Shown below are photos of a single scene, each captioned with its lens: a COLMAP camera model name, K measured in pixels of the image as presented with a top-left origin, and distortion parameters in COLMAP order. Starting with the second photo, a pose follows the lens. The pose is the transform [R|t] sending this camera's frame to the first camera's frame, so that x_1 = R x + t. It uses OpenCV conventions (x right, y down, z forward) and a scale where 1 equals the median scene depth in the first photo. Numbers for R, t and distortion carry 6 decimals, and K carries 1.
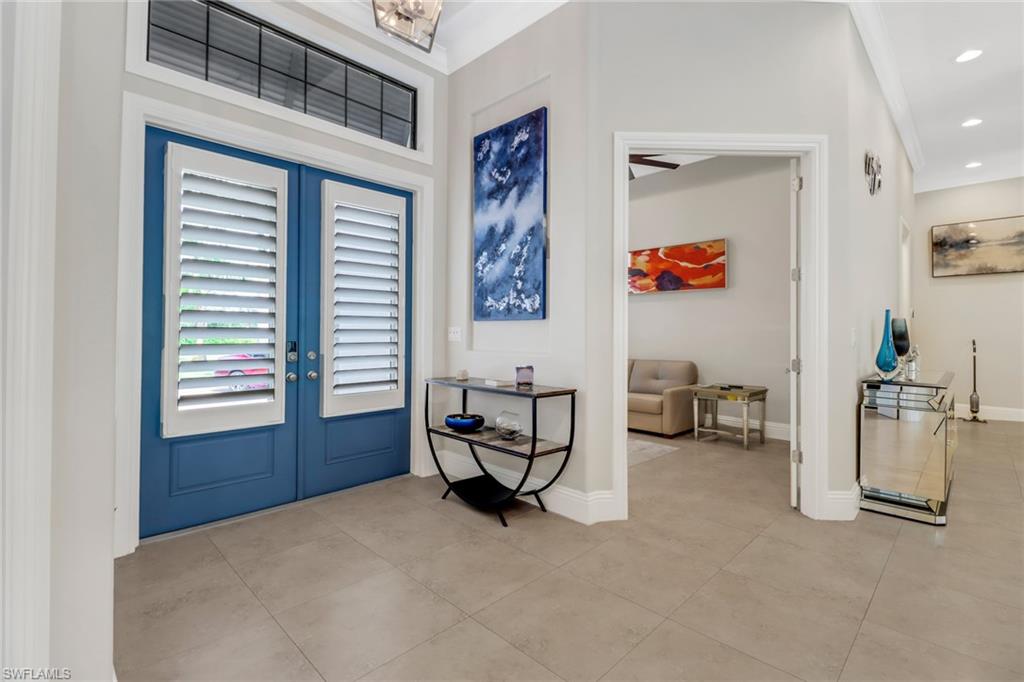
lens RADIAL K [[487.0, 0, 508.2], [0, 487.0, 338.6], [0, 0, 1]] dist [0.005201, -0.000624]
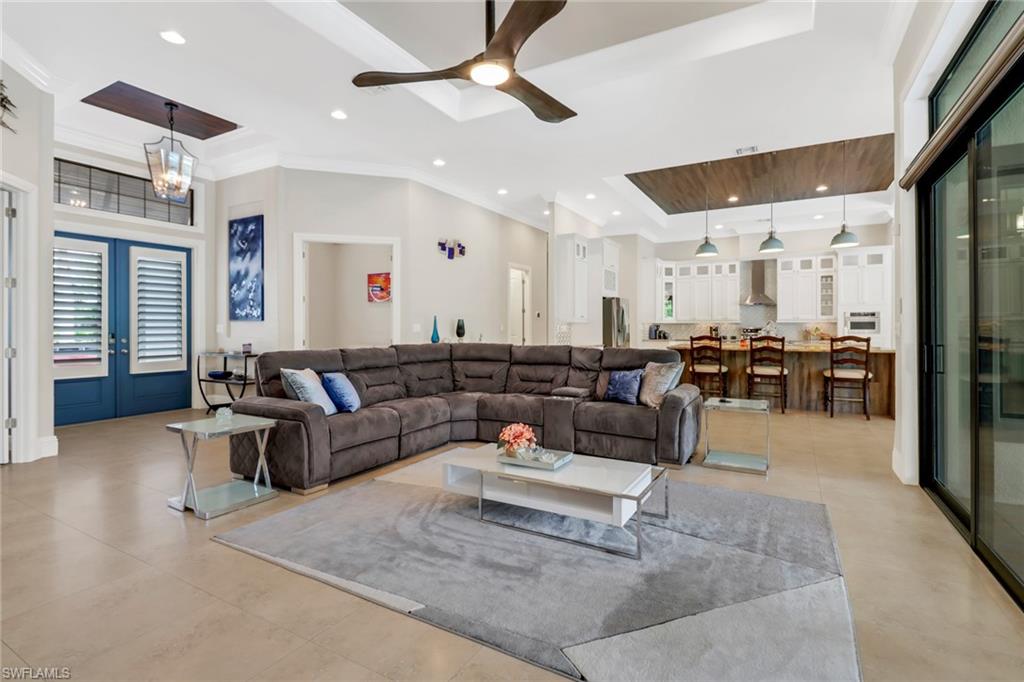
lens RADIAL K [[487.0, 0, 517.3], [0, 487.0, 332.0], [0, 0, 1]] dist [0.005201, -0.000624]
pose [[0.956710, -0.010858, 0.290839, 0.461866], [0.010569, 0.999941, 0.002562, 0.011392], [-0.290849, 0.000623, 0.956769, -1.149197]]
